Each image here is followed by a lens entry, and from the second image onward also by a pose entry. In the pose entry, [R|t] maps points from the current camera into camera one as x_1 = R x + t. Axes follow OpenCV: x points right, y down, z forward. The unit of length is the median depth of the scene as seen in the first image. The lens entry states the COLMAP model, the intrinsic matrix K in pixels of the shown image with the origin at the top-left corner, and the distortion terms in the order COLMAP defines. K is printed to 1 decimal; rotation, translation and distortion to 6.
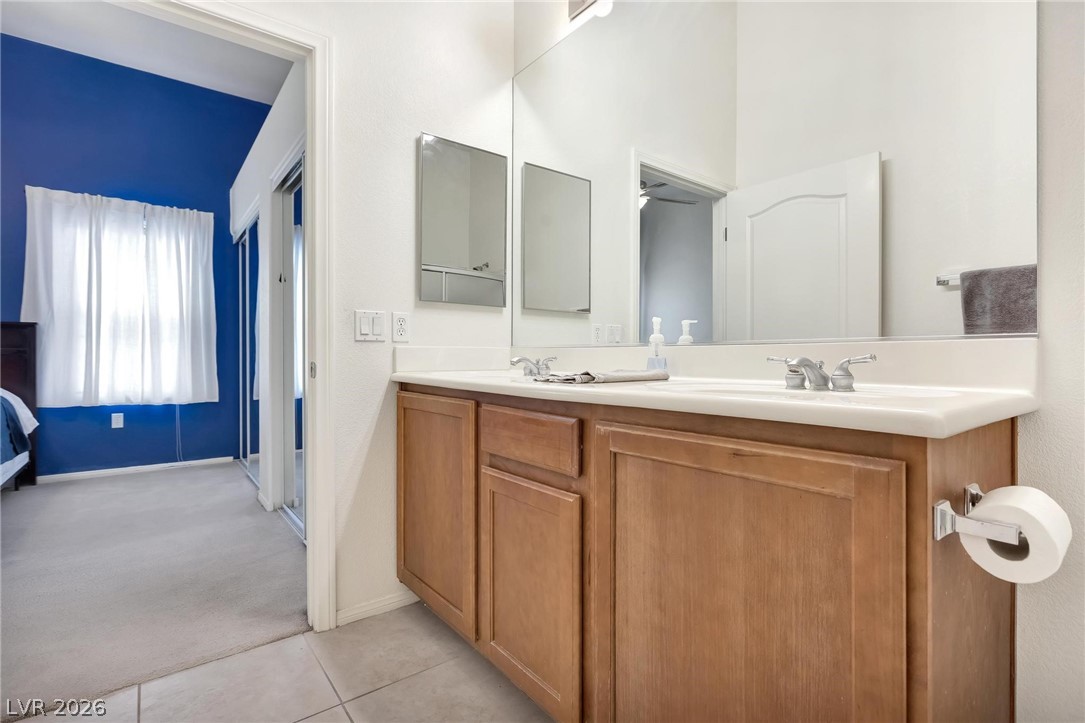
lens RADIAL K [[507.3, 0, 551.3], [0, 507.3, 354.6], [0, 0, 1]] dist [0.003383, -0.001985]
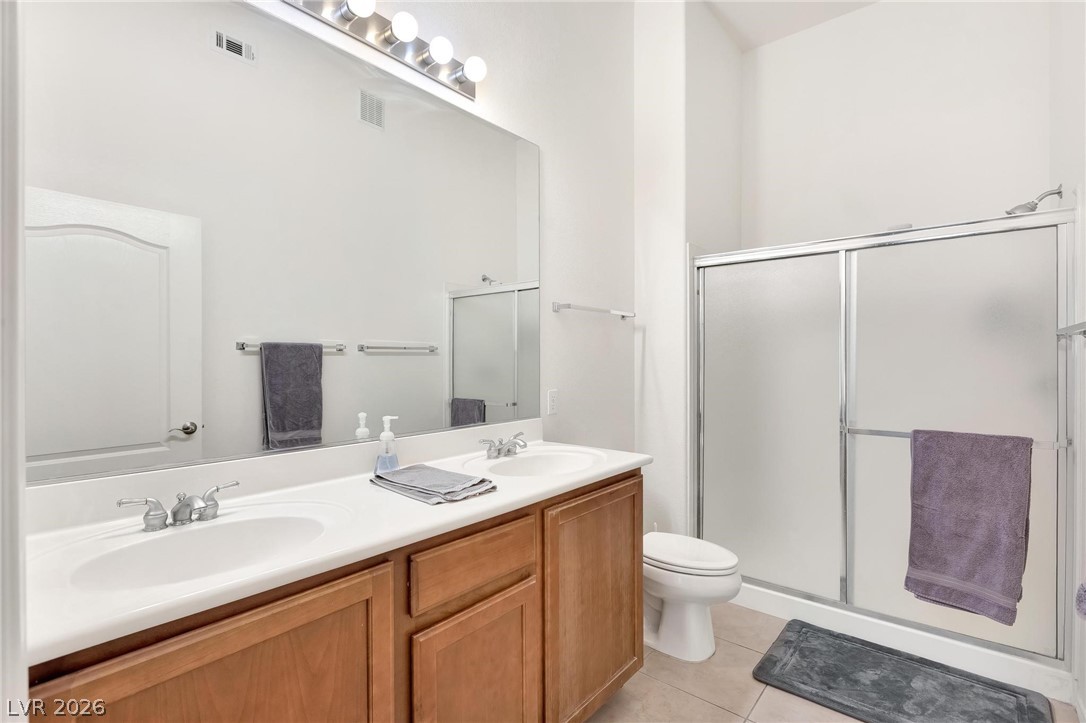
lens RADIAL K [[507.8, 0, 545.6], [0, 507.8, 362.4], [0, 0, 1]] dist [0.003383, -0.001985]
pose [[-0.213770, -0.003404, 0.976878, -1.246819], [-0.007759, 0.999968, 0.001787, -0.265346], [-0.976853, -0.007197, -0.213789, 1.321574]]
